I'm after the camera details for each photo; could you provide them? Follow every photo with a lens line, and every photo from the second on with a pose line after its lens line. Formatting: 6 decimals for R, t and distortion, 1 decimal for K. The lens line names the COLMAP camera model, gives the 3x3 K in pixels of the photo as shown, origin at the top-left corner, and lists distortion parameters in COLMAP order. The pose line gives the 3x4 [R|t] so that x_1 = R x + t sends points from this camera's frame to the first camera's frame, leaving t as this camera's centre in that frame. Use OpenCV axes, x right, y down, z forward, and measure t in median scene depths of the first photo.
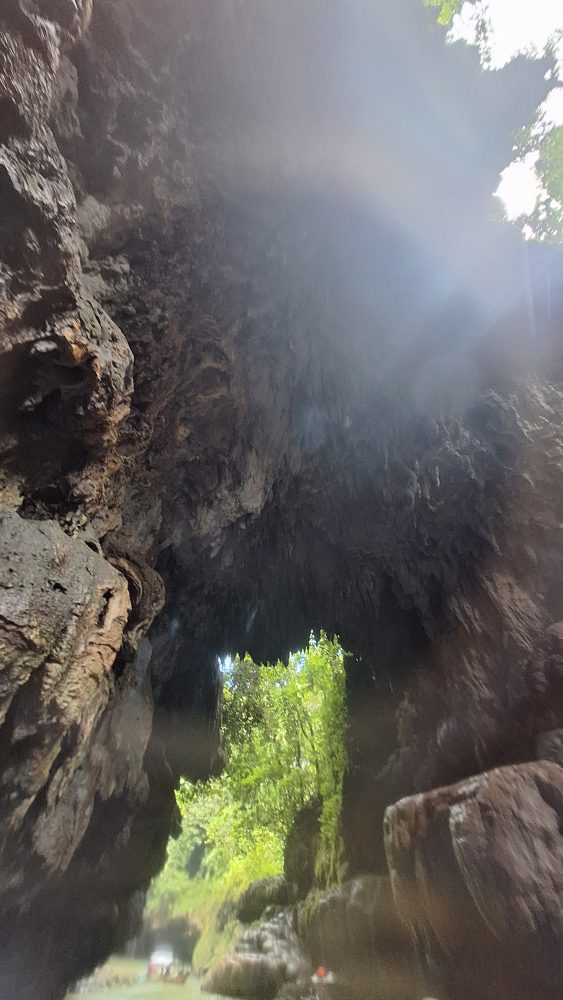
lens RADIAL K [[397.6, 0, 284.7], [0, 397.6, 503.5], [0, 0, 1]] dist [0.000677, 0.000135]
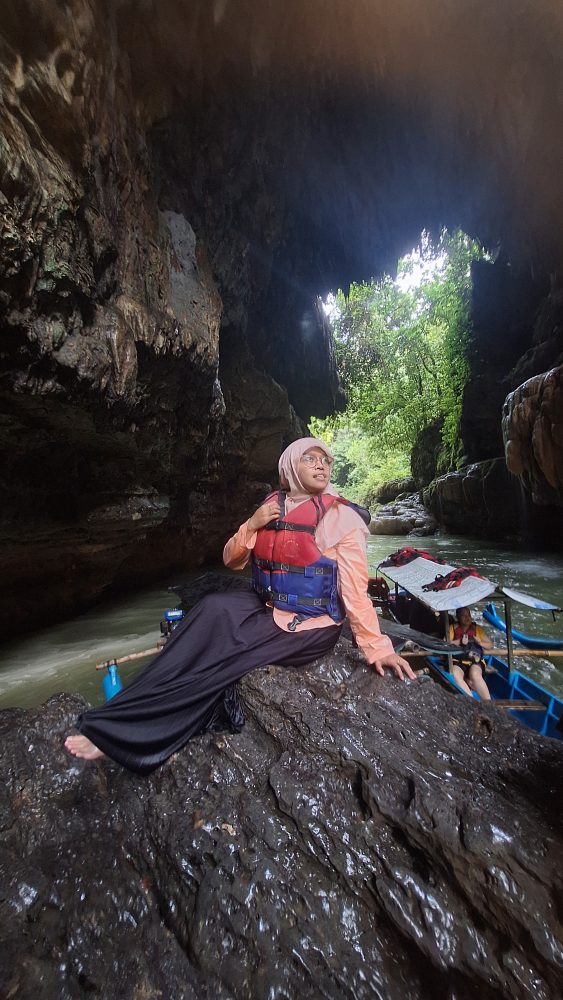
lens RADIAL K [[397.6, 0, 284.7], [0, 397.6, 503.5], [0, 0, 1]] dist [0.000677, 0.000135]
pose [[0.945091, -0.057058, -0.321787, 0.039576], [0.267770, 0.699679, 0.662380, 0.164685], [0.187354, -0.712175, 0.676539, 0.063600]]
